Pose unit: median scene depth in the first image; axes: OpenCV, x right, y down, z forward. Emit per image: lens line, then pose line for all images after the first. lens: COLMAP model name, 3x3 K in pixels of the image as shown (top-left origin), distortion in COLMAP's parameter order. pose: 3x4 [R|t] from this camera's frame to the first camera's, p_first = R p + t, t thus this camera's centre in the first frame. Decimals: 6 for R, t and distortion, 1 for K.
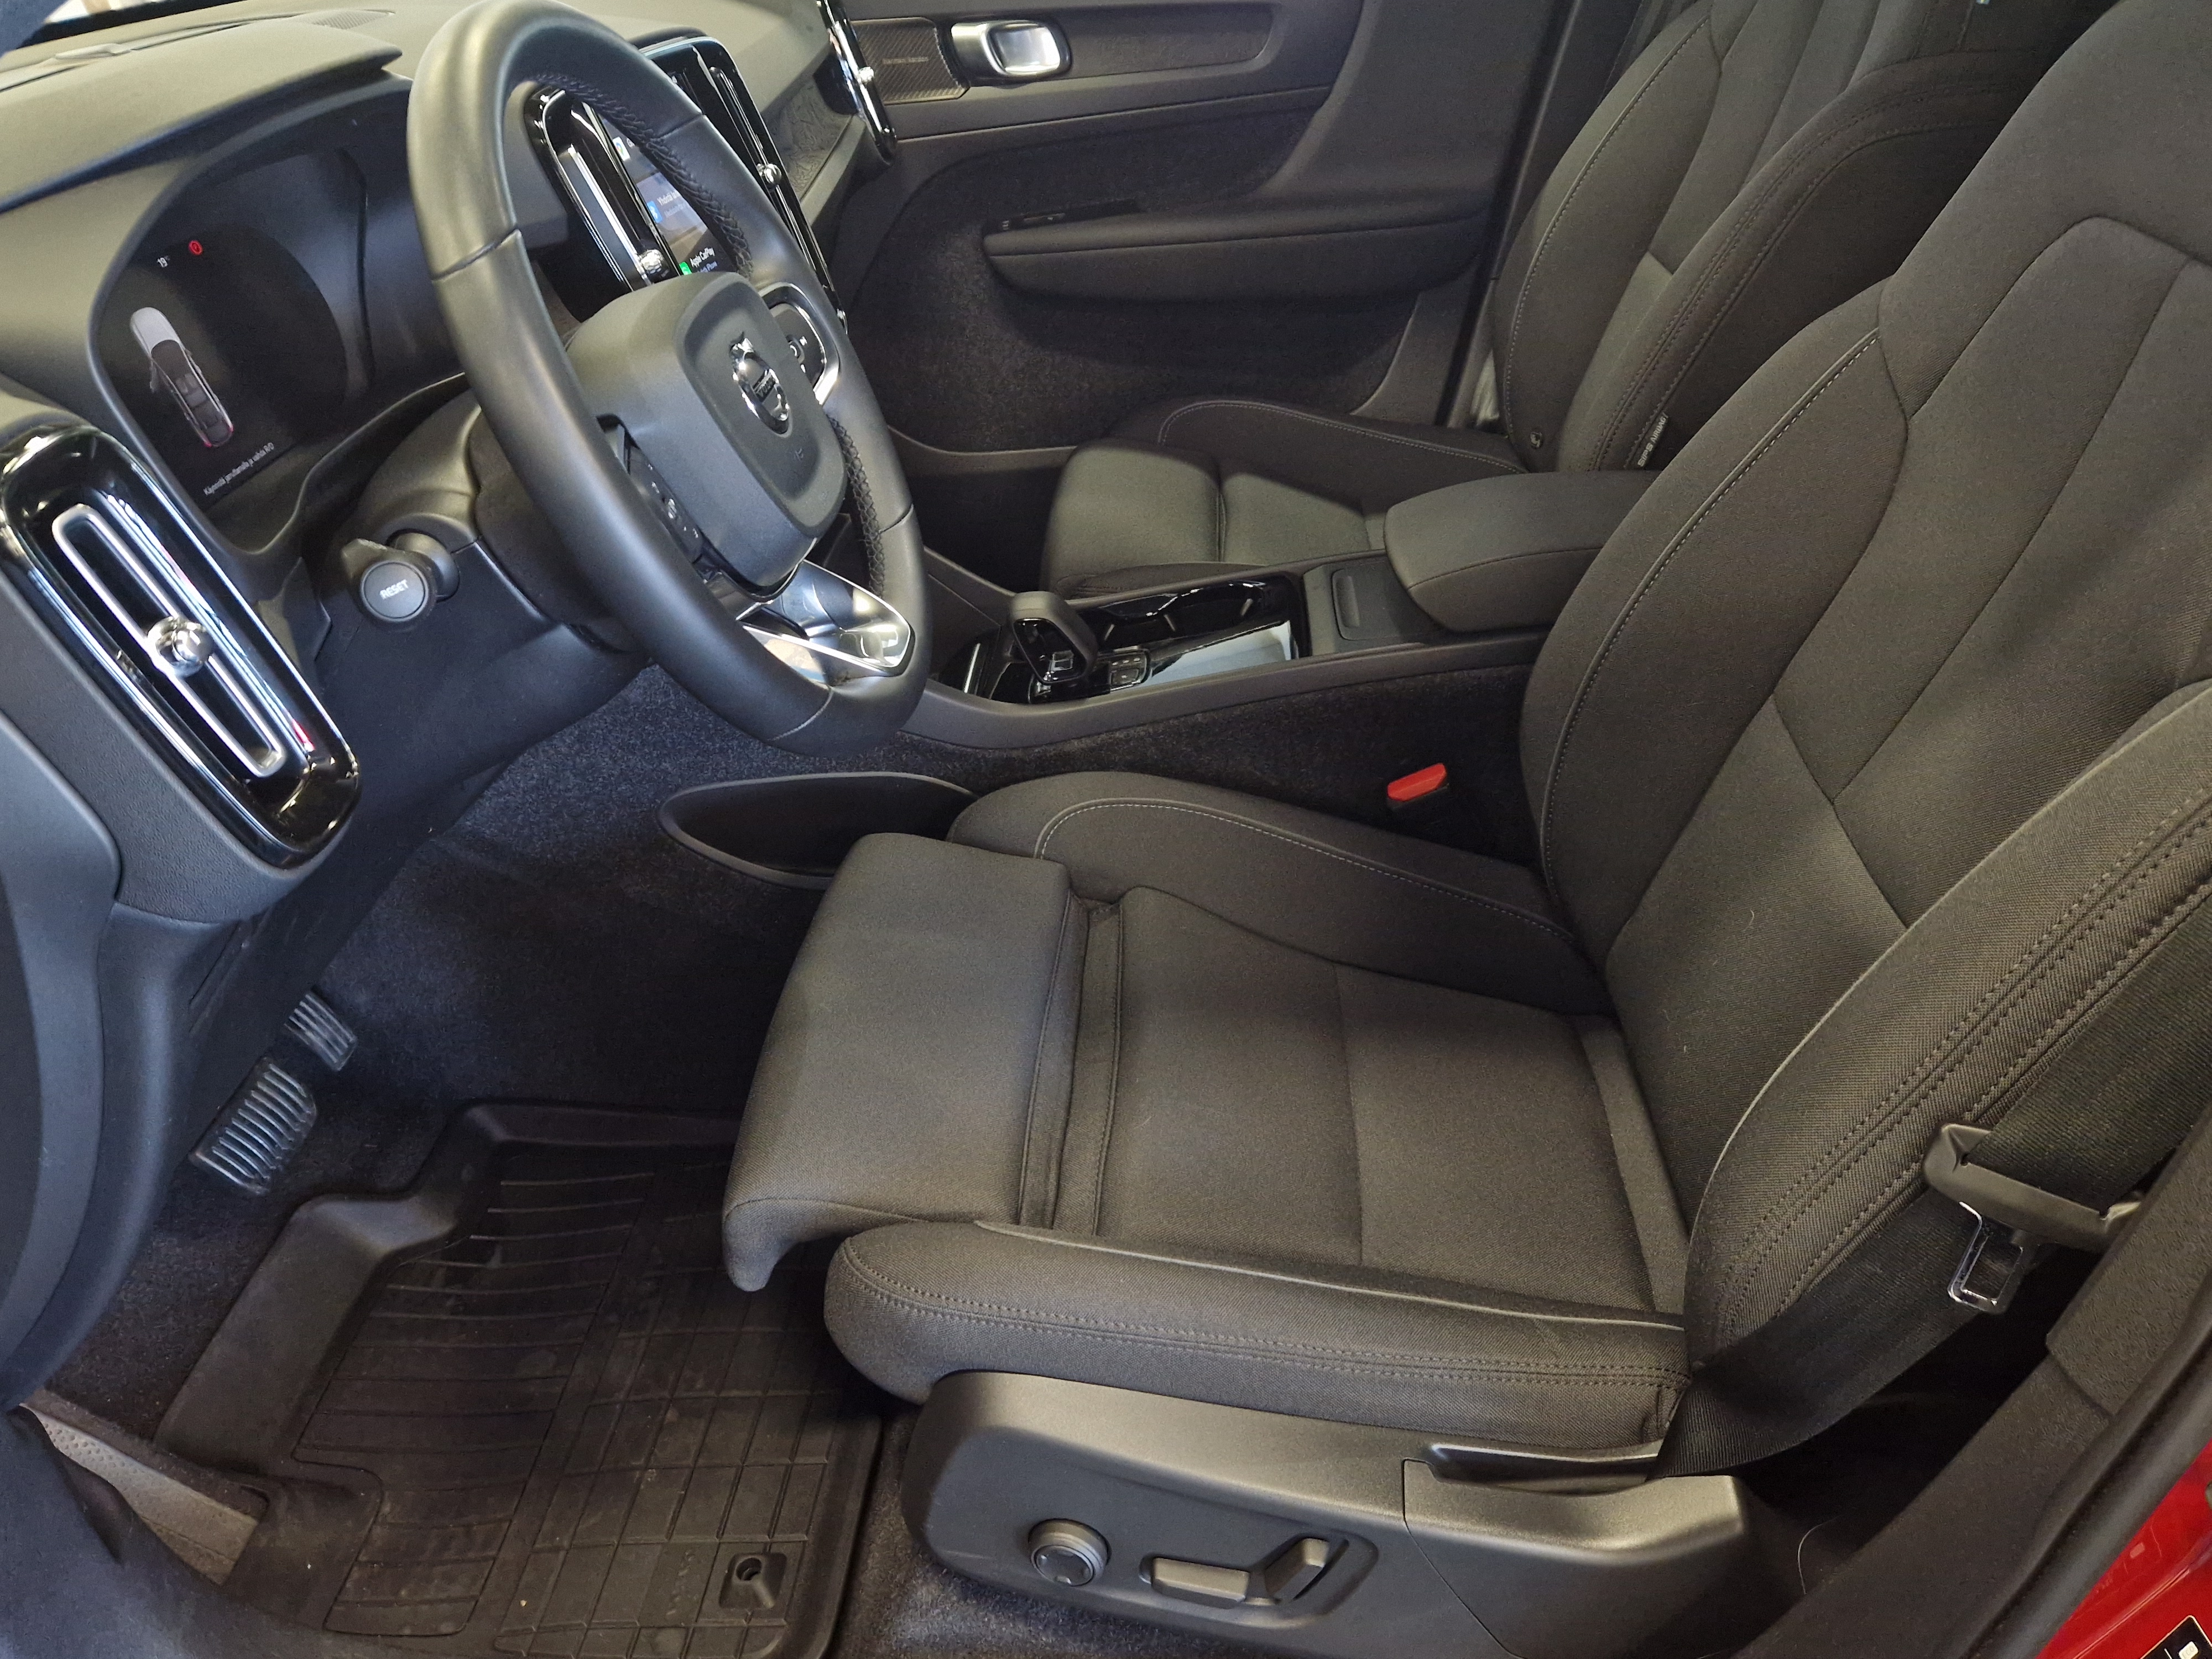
lens RADIAL K [[1661.1, 0, 1090.0], [0, 1661.1, 849.2], [0, 0, 1]] dist [0.078417, -0.091479]
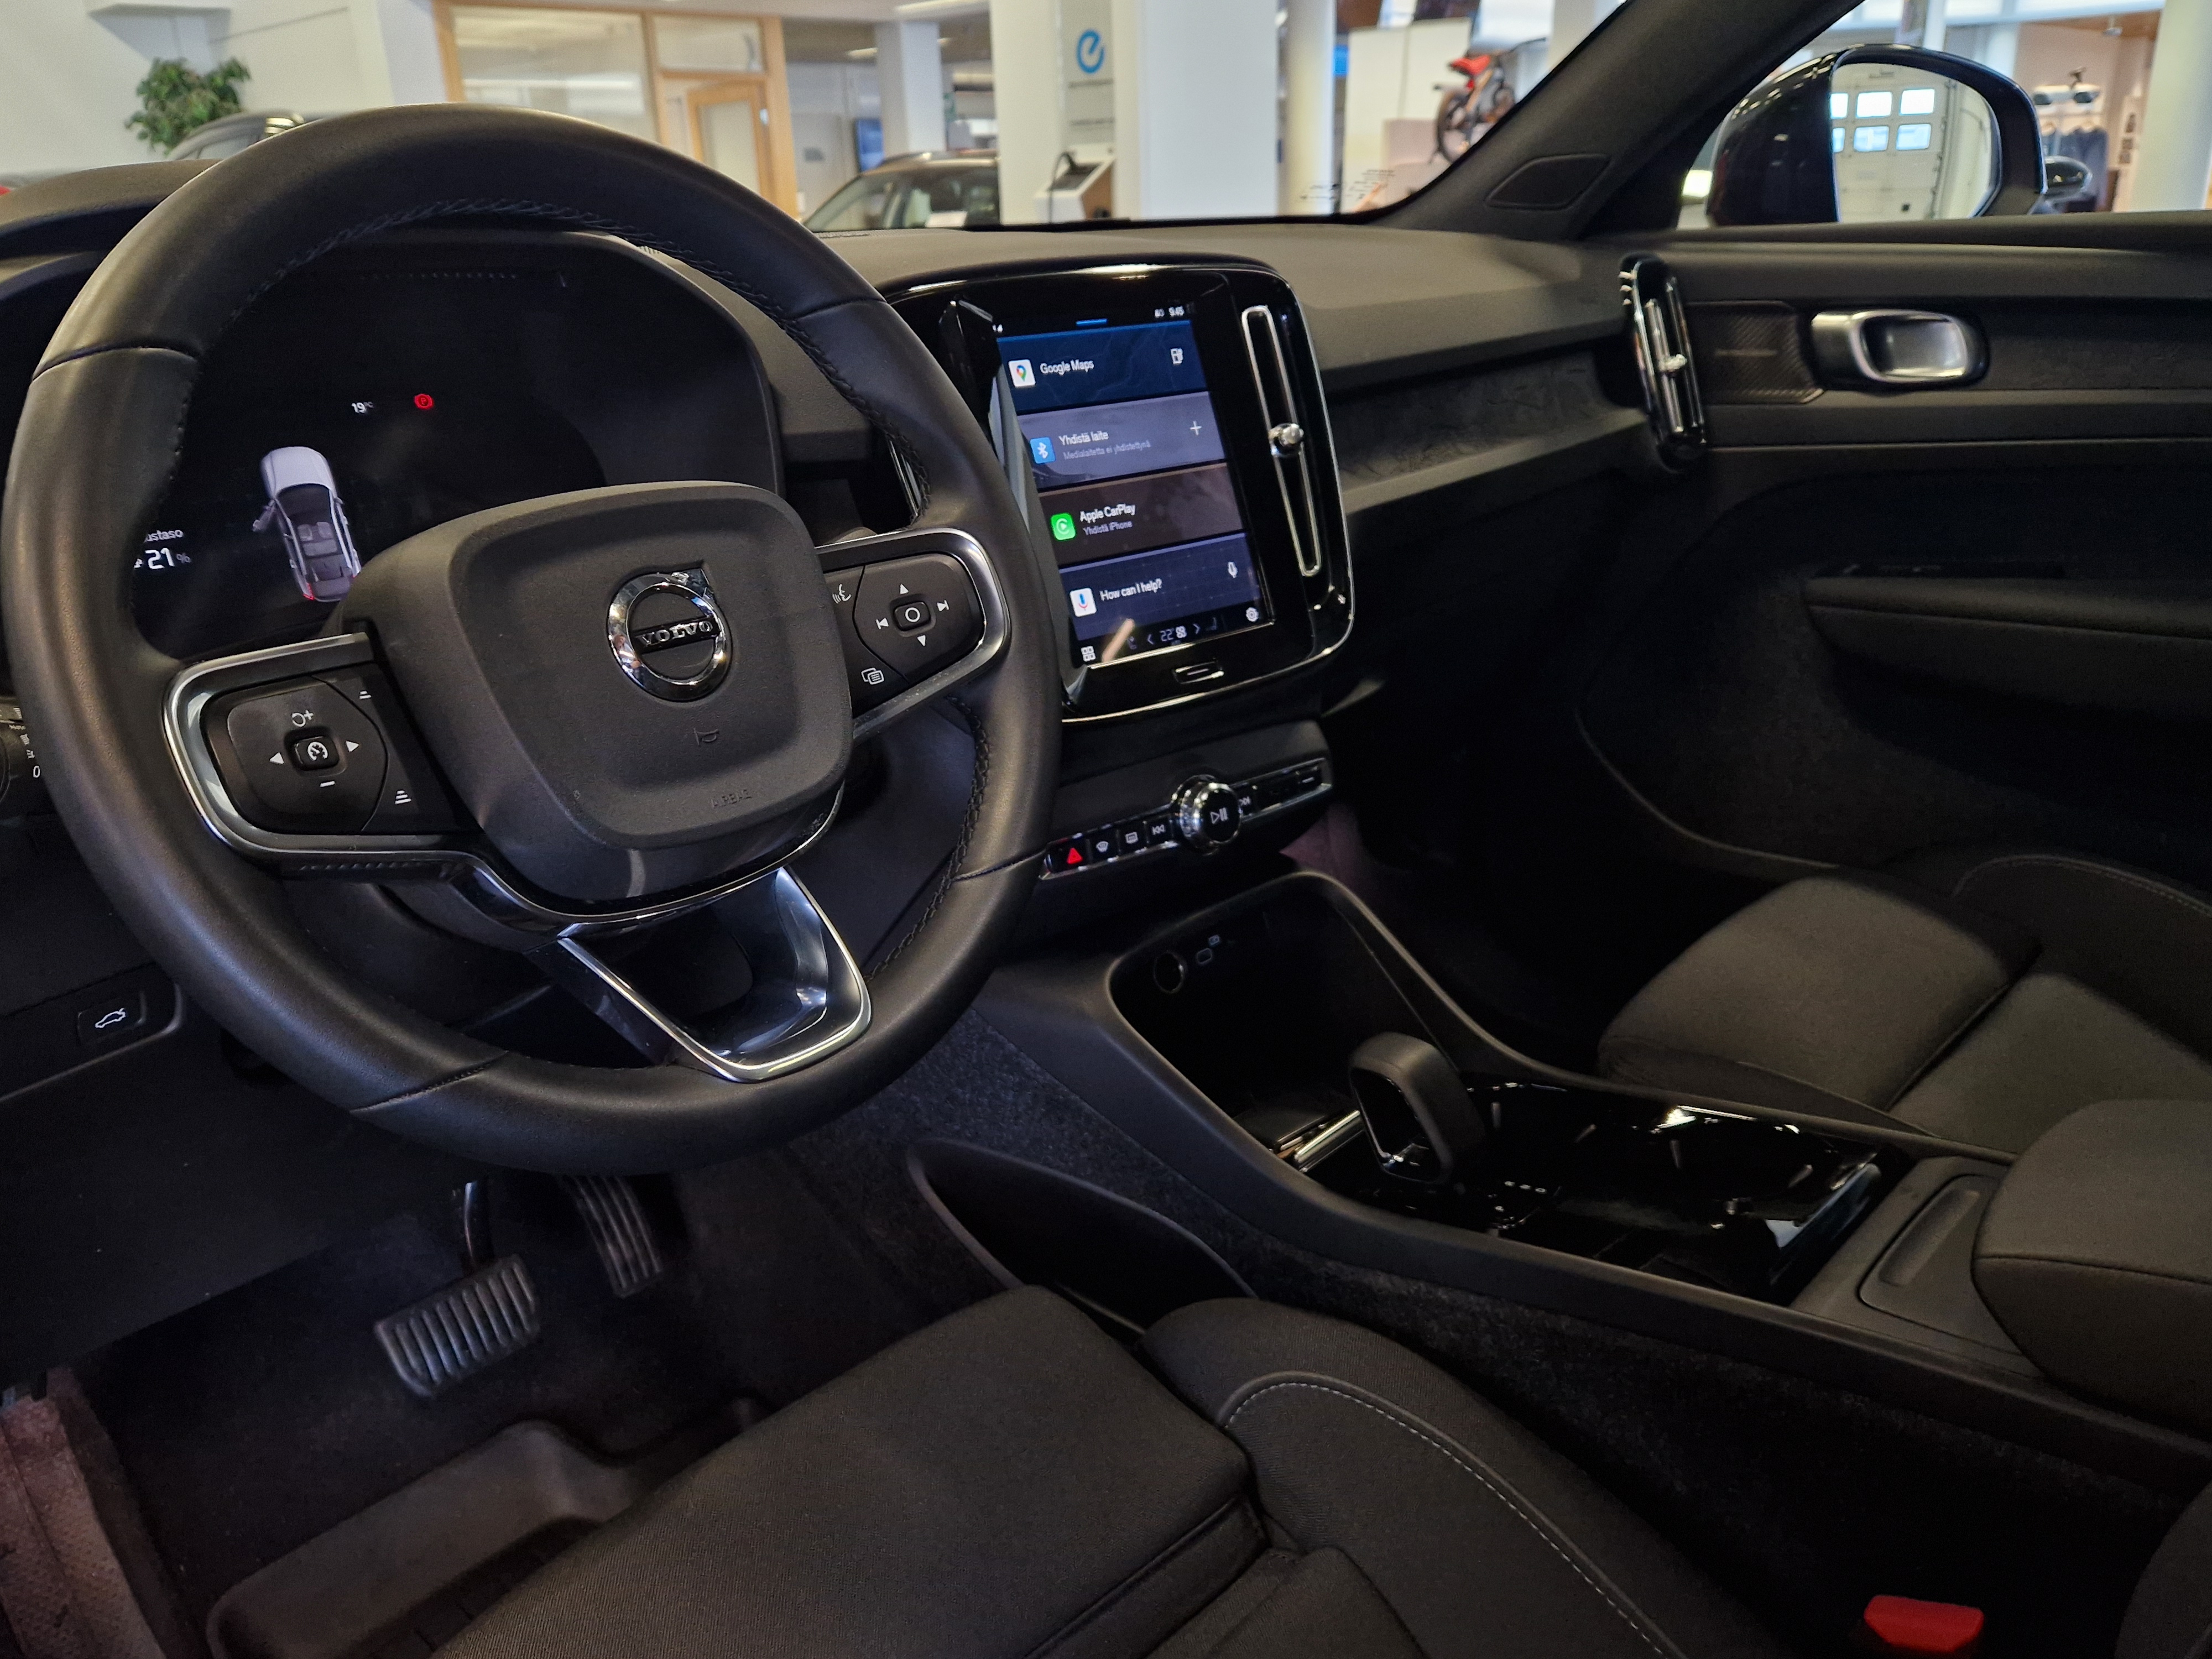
lens RADIAL K [[1661.1, 0, 1090.0], [0, 1661.1, 849.2], [0, 0, 1]] dist [0.078417, -0.091479]
pose [[0.757792, 0.245705, -0.604467, 0.190413], [-0.348389, 0.935650, -0.056434, -0.106764], [0.551703, 0.253355, 0.794629, 0.279526]]
